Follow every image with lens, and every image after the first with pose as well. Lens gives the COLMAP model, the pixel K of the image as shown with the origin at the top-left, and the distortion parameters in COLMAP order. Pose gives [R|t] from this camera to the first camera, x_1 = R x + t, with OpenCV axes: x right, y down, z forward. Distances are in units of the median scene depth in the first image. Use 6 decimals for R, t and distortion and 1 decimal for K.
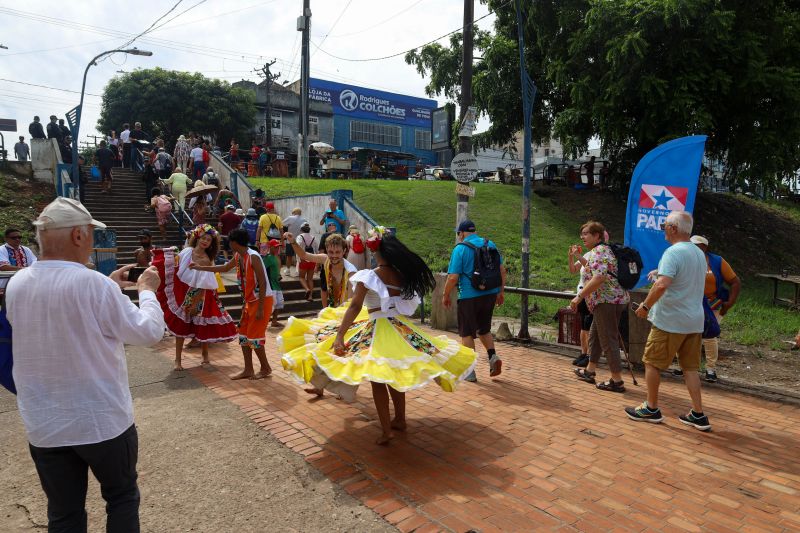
lens RADIAL K [[542.3, 0, 402.2], [0, 542.3, 271.6], [0, 0, 1]] dist [-0.005485, 0.005083]
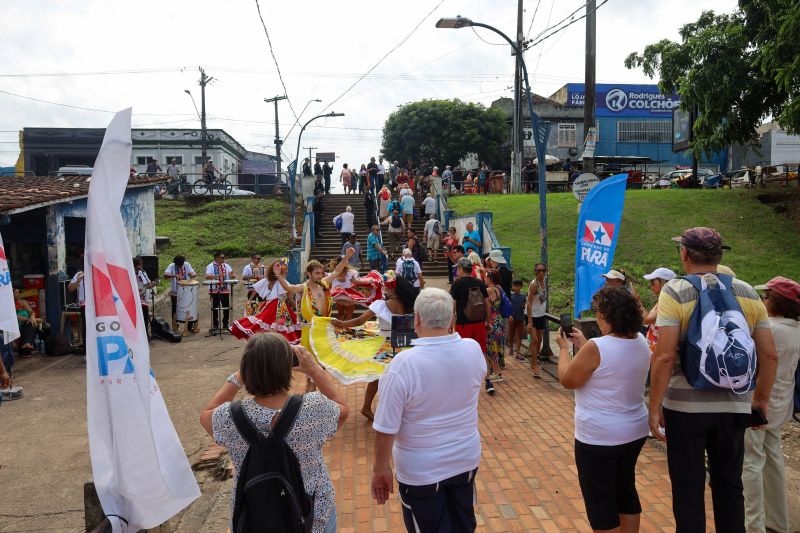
lens RADIAL K [[542.3, 0, 398.9], [0, 542.3, 262.4], [0, 0, 1]] dist [-0.005485, 0.005083]
pose [[0.859412, 0.014079, -0.511090, 0.148170], [-0.025790, 0.999542, -0.015832, -0.011197], [0.510633, 0.026787, 0.859381, -0.024007]]
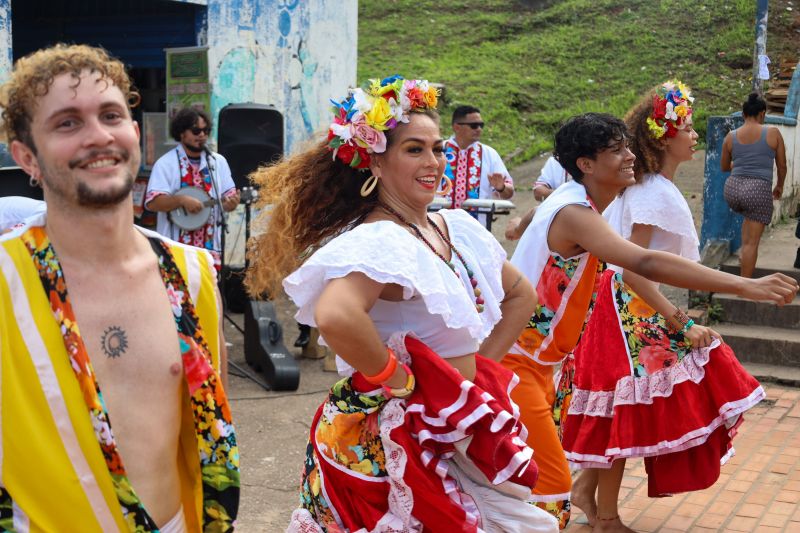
lens RADIAL K [[1277.9, 0, 402.5], [0, 1277.9, 265.7], [0, 0, 1]] dist [-0.075471, 0.000000]
pose [[0.491780, 0.106250, -0.864213, 0.065836], [-0.078308, 0.993902, 0.077633, -0.006425], [0.867191, 0.029496, 0.497101, 0.107063]]
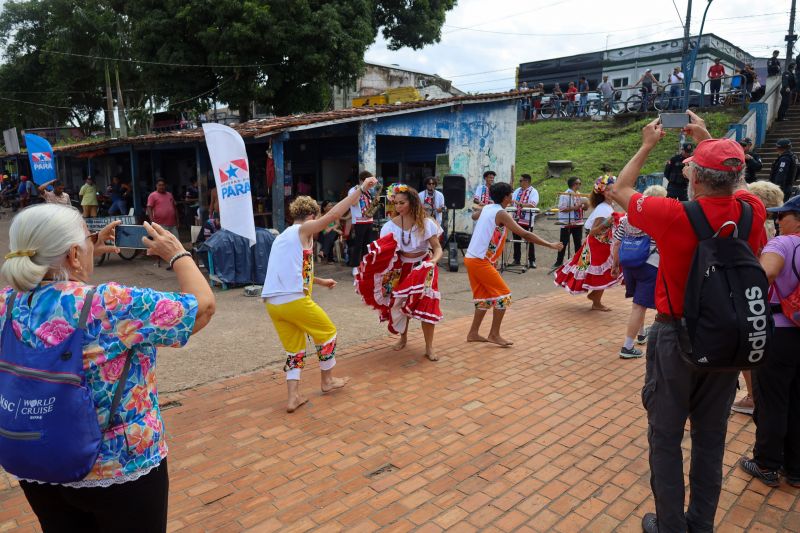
lens RADIAL K [[542.3, 0, 398.7], [0, 542.3, 263.7], [0, 0, 1]] dist [-0.005485, 0.005083]
pose [[0.149086, 0.167883, -0.974468, 0.151506], [-0.072446, 0.984688, 0.158560, -0.014516], [0.986167, 0.046958, 0.158966, 0.131434]]
